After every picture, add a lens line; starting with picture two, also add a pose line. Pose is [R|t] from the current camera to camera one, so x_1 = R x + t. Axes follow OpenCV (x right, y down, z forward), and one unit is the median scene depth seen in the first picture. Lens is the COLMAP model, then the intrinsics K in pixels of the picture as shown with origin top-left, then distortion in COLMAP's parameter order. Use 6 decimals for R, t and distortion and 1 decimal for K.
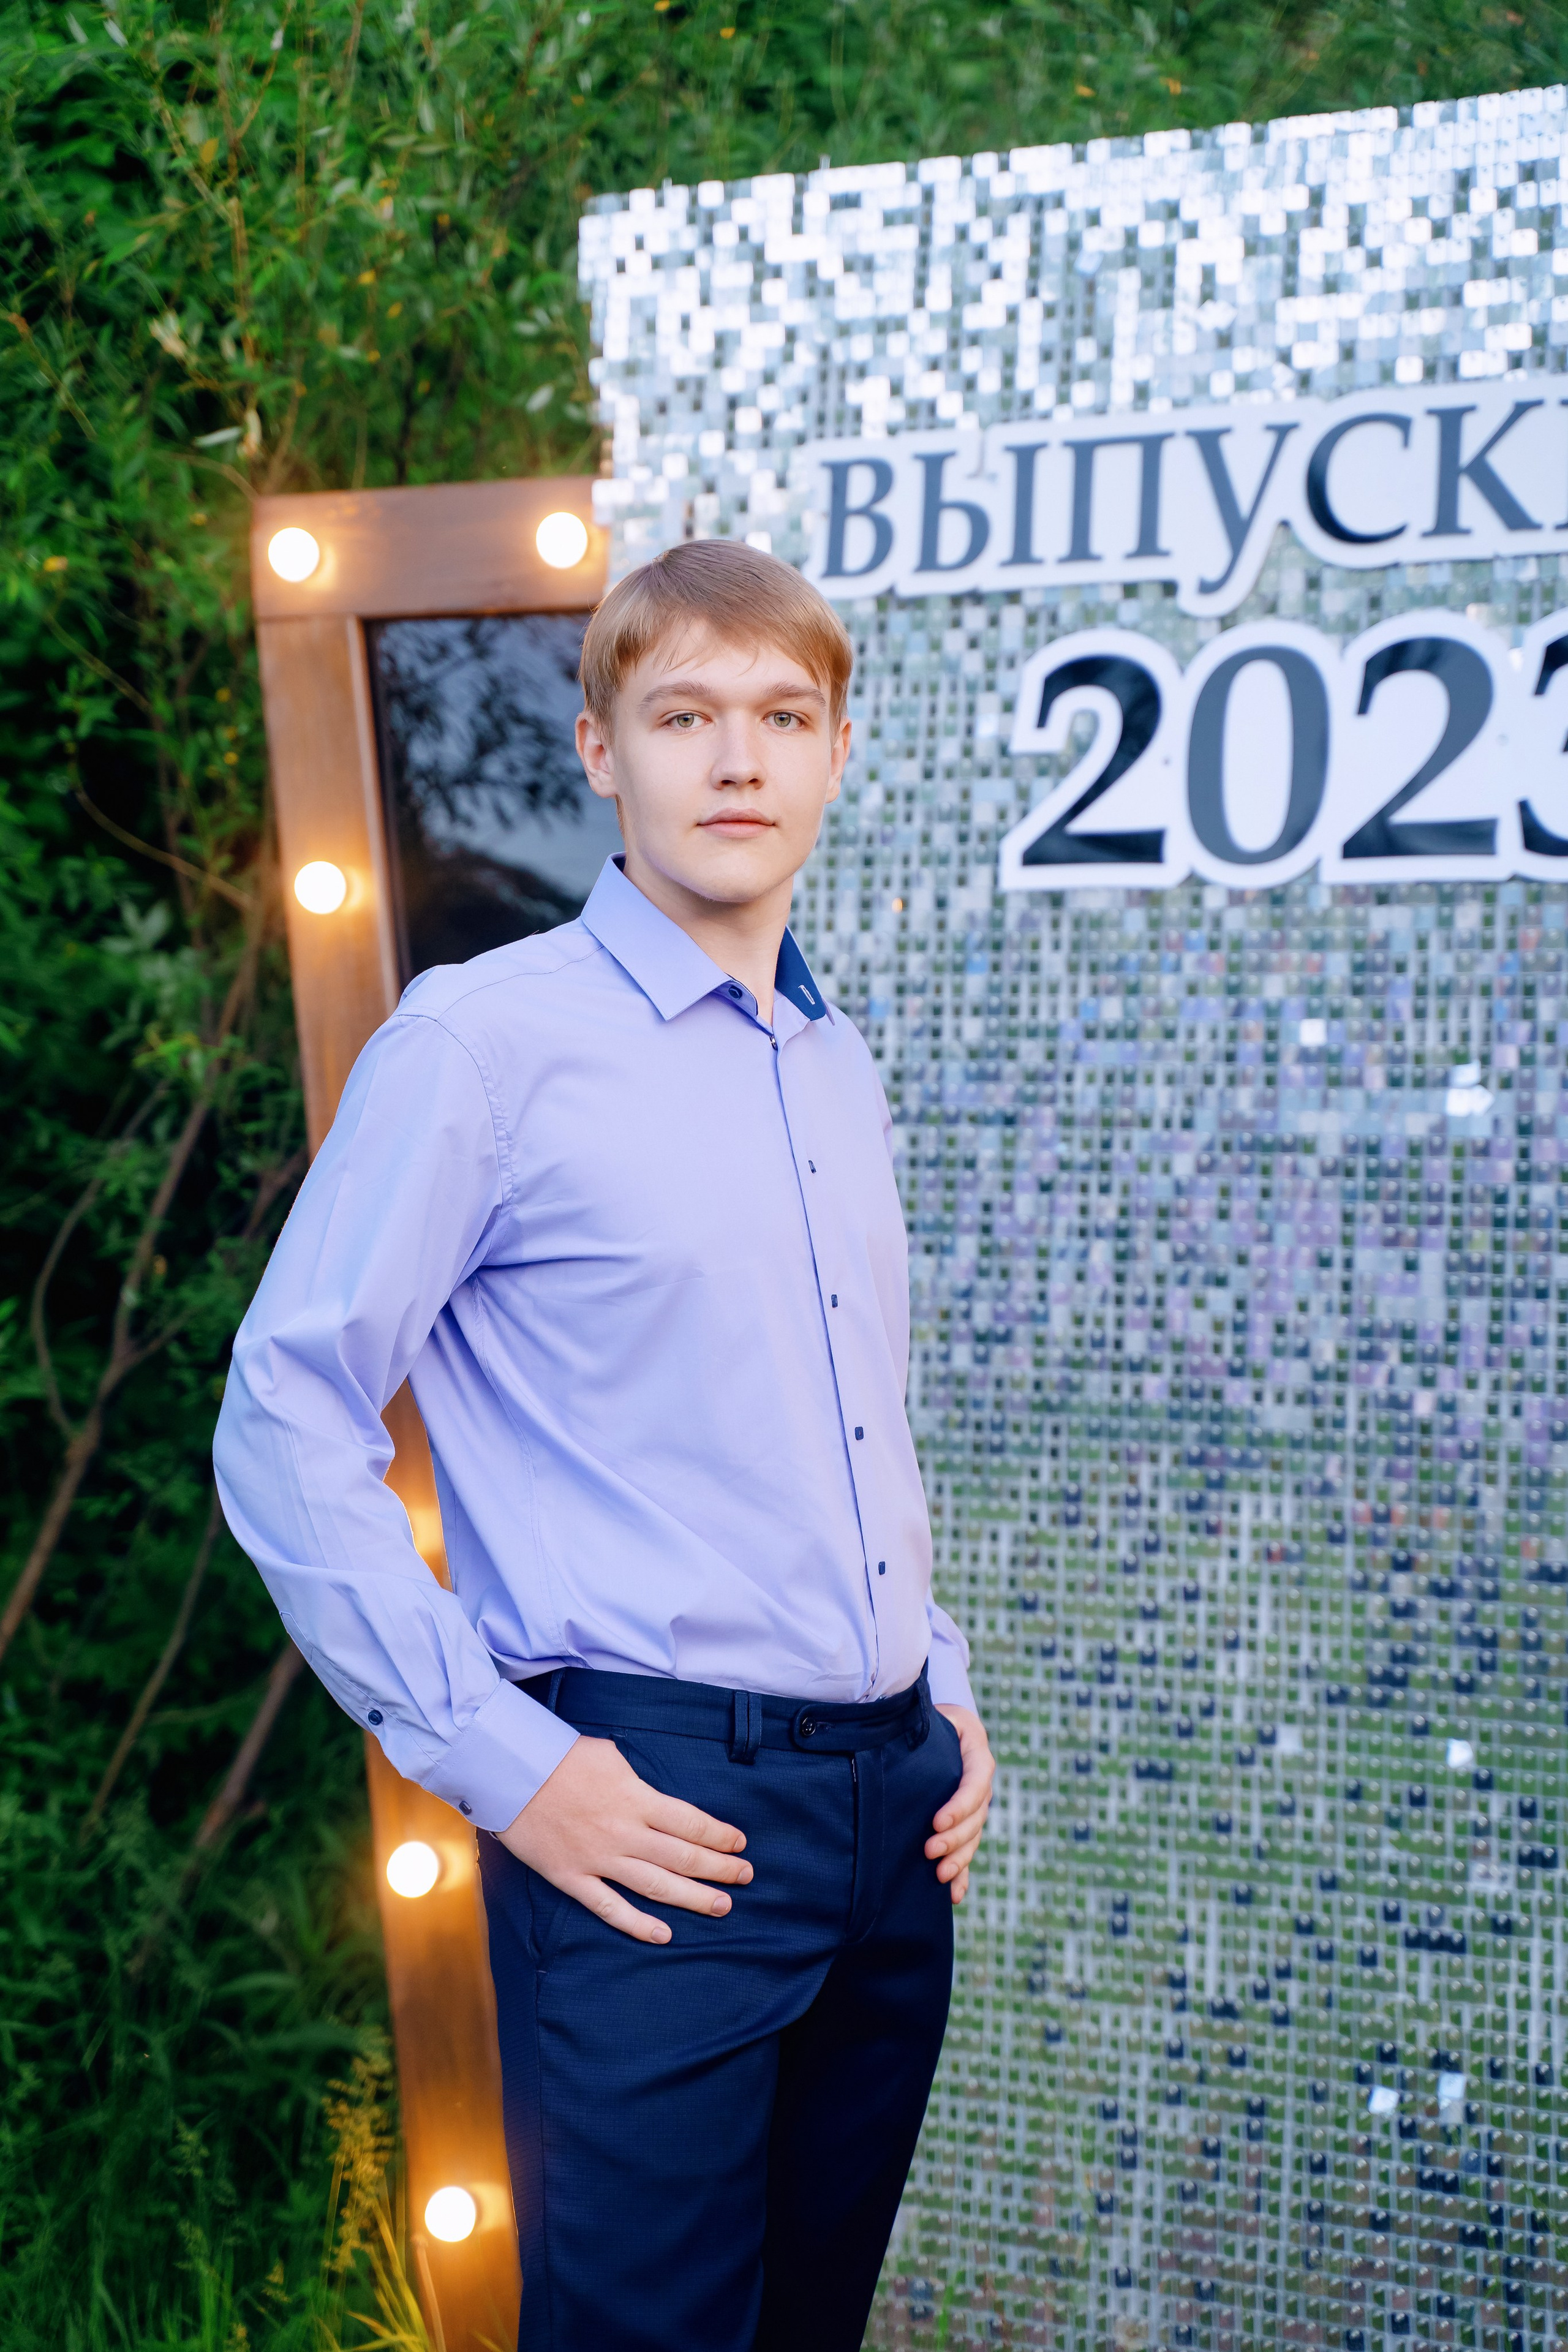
lens RADIAL K [[4854.1, 0, 767.9], [0, 4854.1, 1180.9], [0, 0, 1]] dist [0.302090, 0.000000]
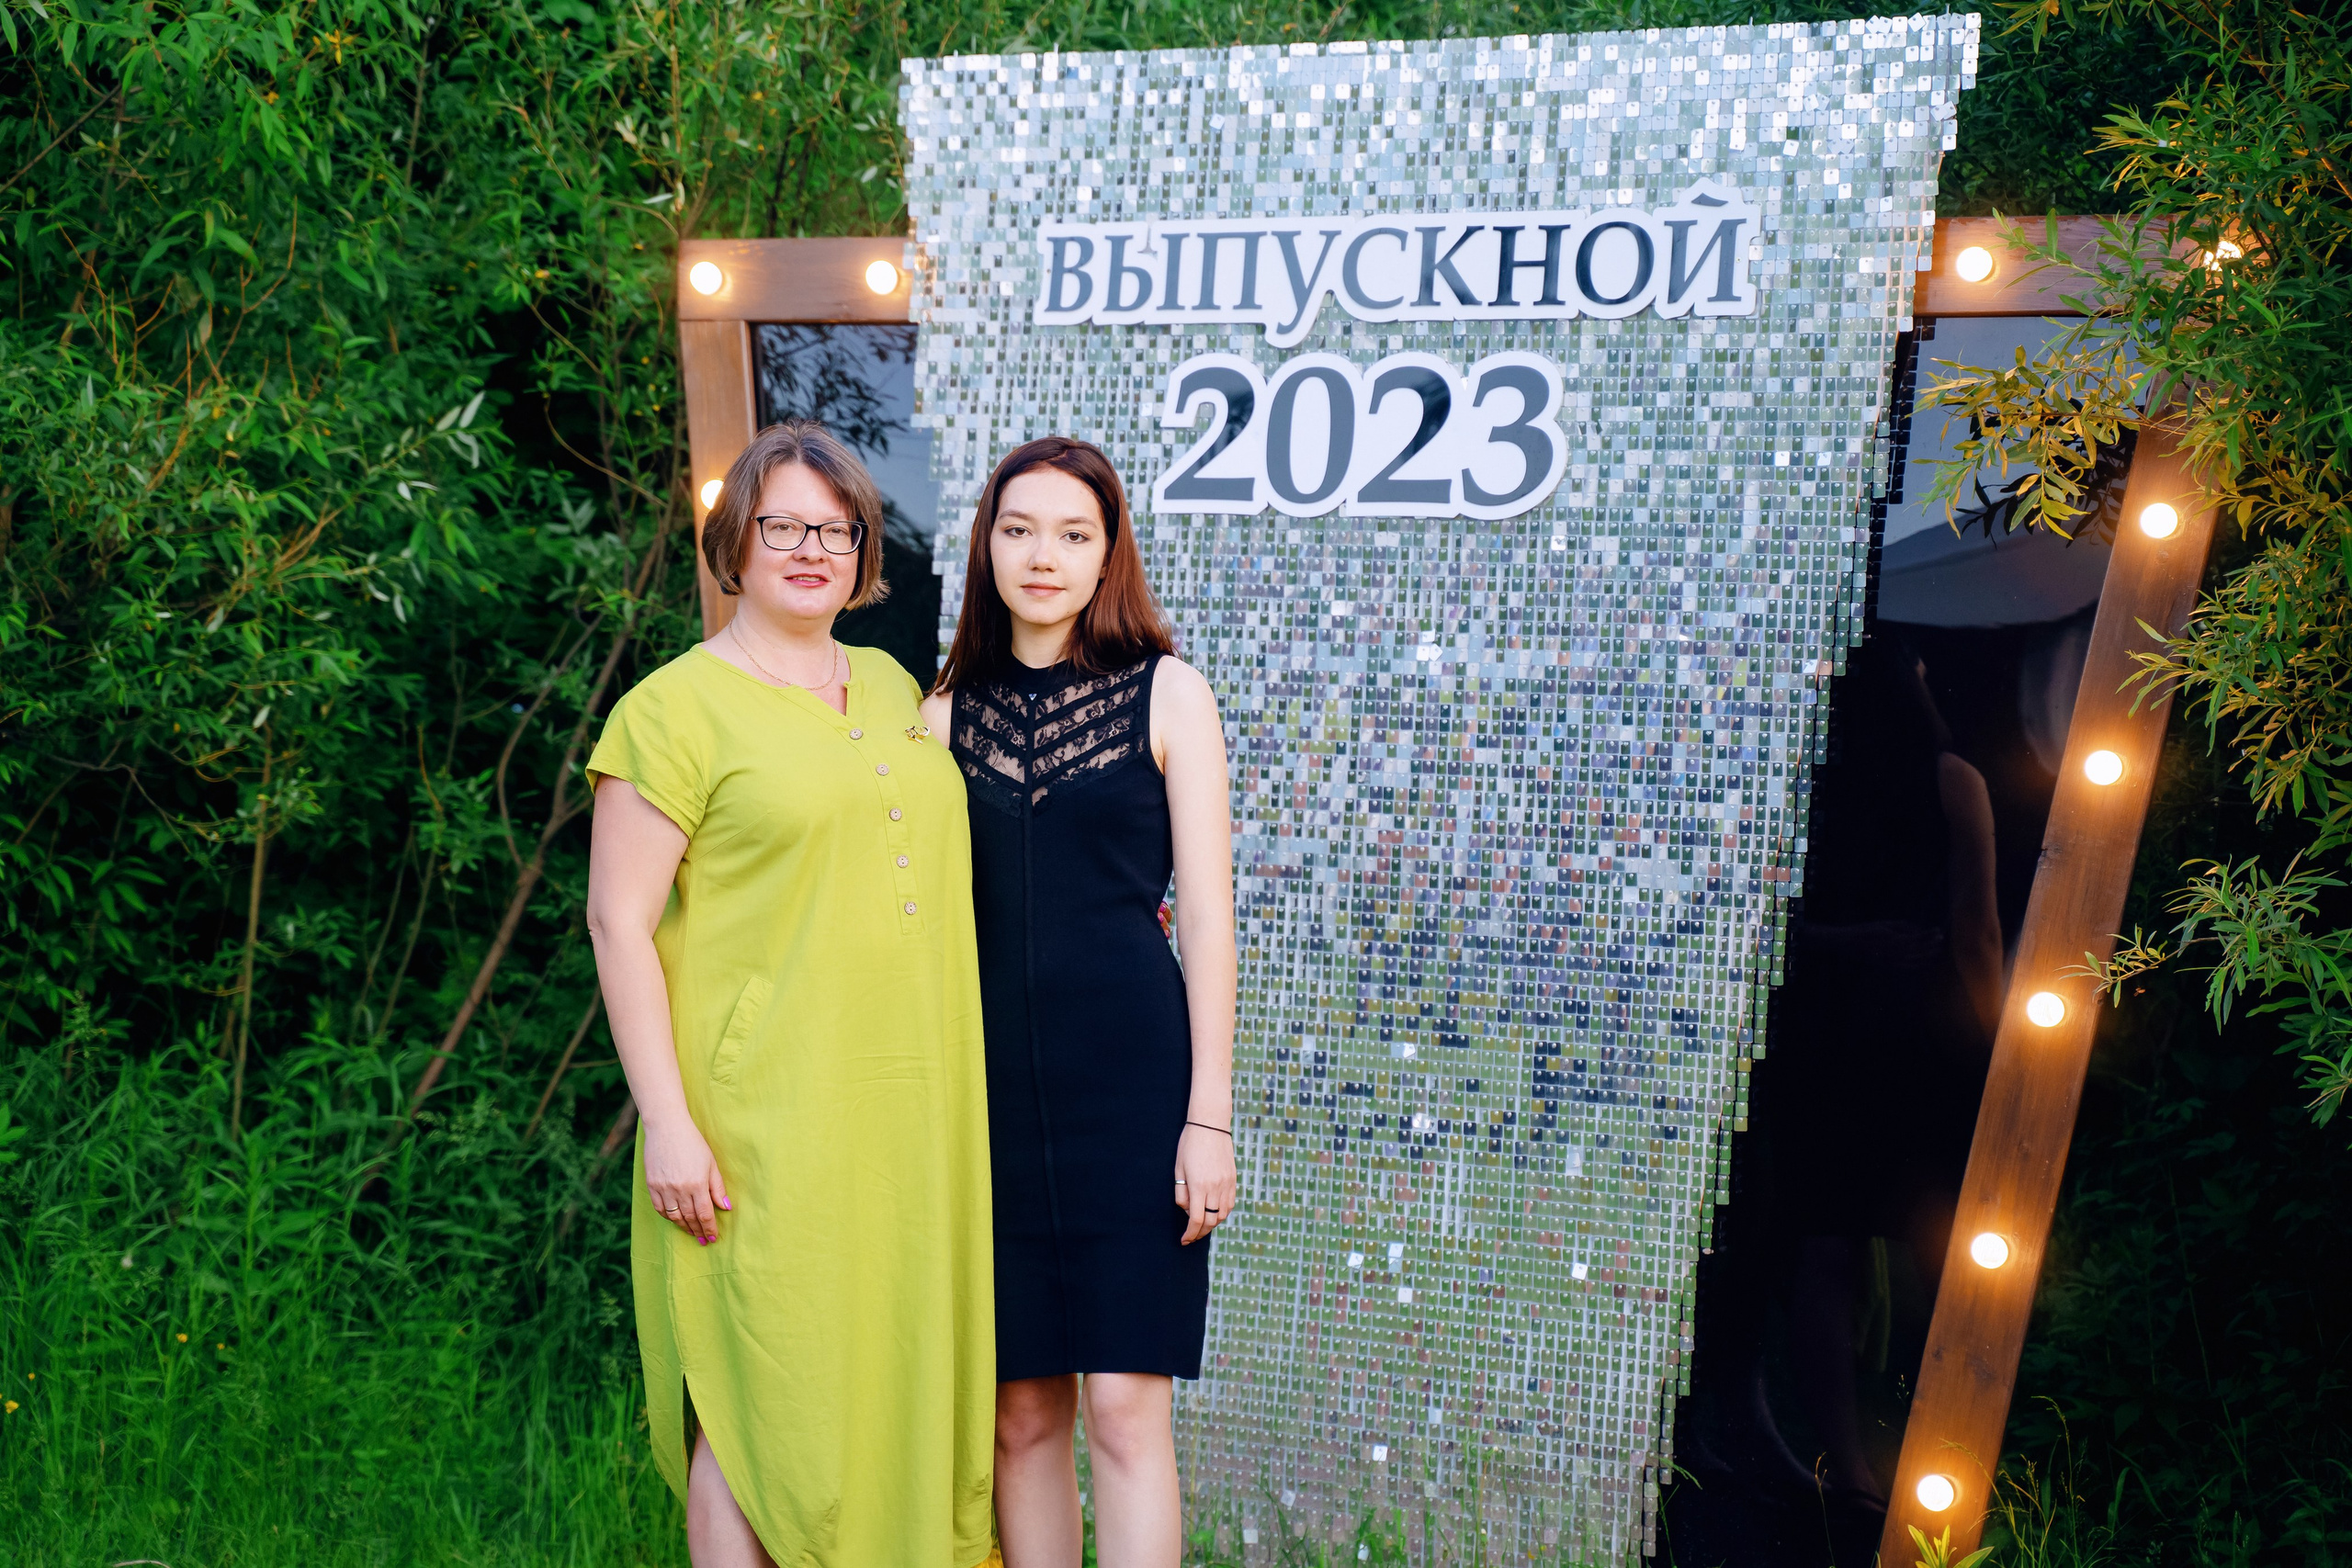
lens RADIAL K [[4853.6, 0, 1176.4], [0, 4853.6, 790.0], [0, 0, 1]] dist [0.302090, 0.000000]
pose [[0.999283, 0.030084, 0.022979, 0.022454], [-0.030116, 0.999546, 0.001050, 0.029145], [-0.022937, -0.001741, 0.999735, -0.595521]]
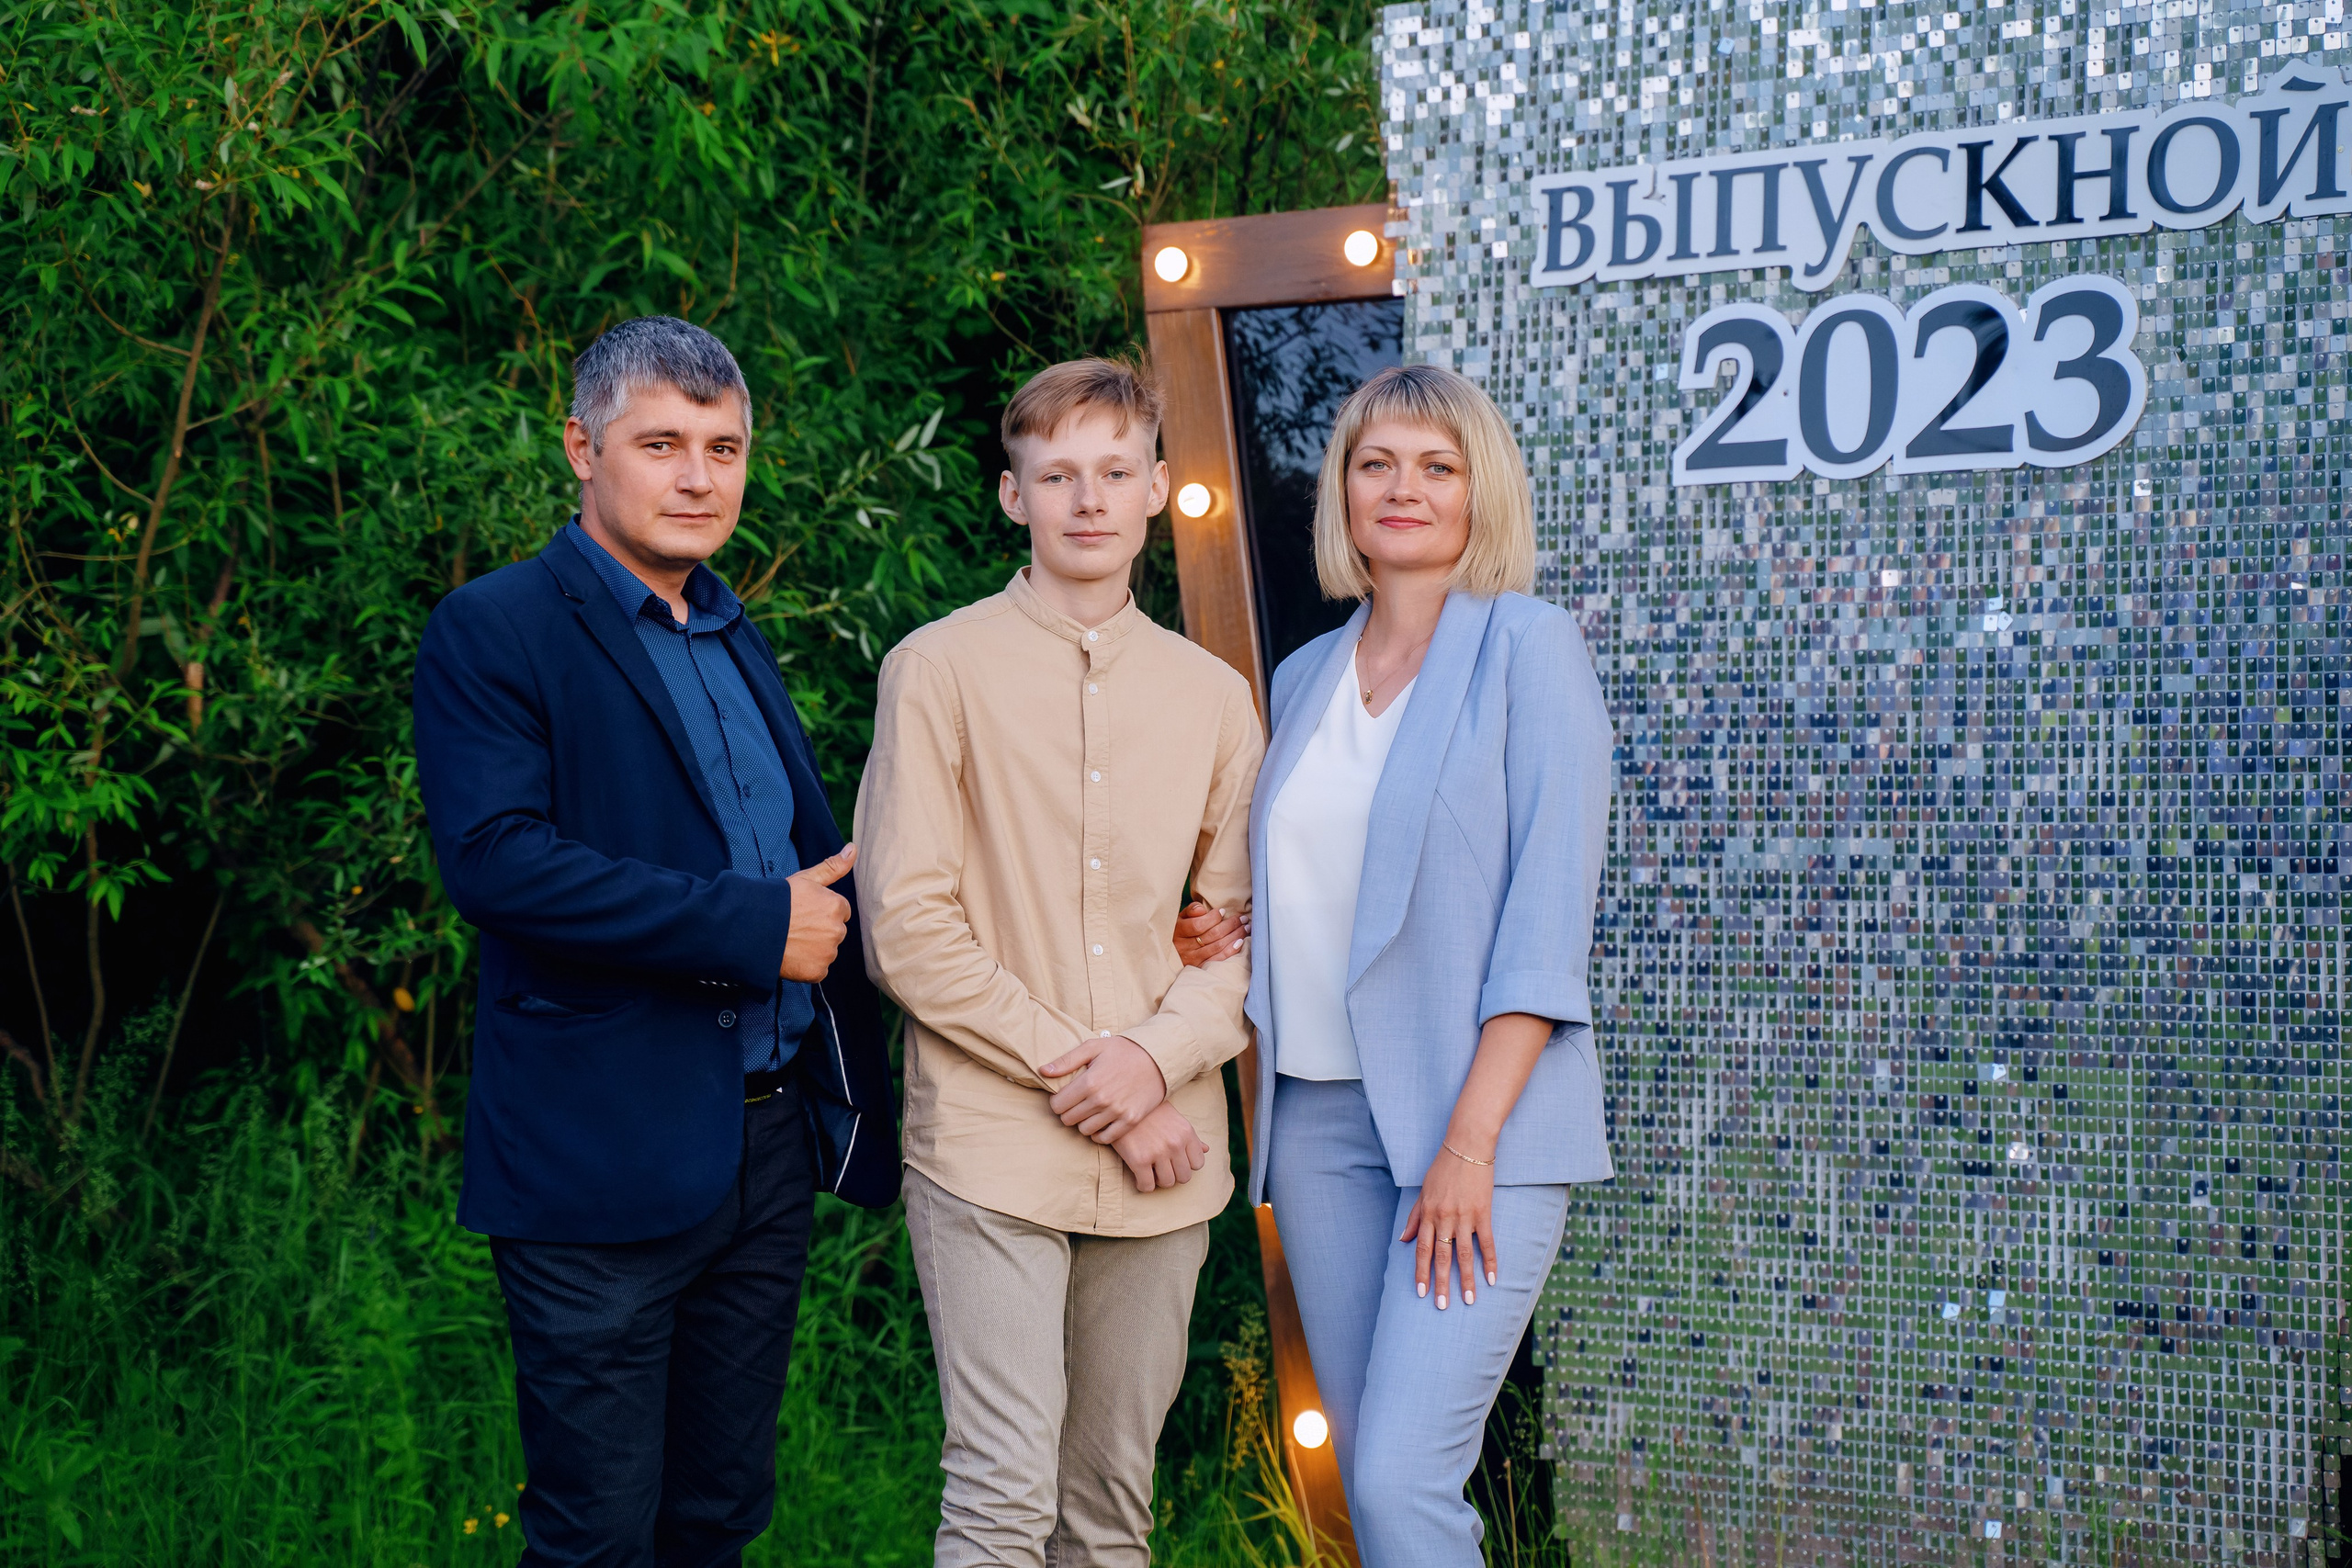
lens RADIAL K [[4853.6, 0, 1225.9], [0, 4853.6, 795.1], [0, 0, 1]] dist [0.302090, 0.000000]
pose [[0.996942, -0.022488, -0.074834, 0.022394], [0.022013, 0.999732, -0.007163, 0.038599], [0.074975, 0.005494, 0.997170, -0.440059]]
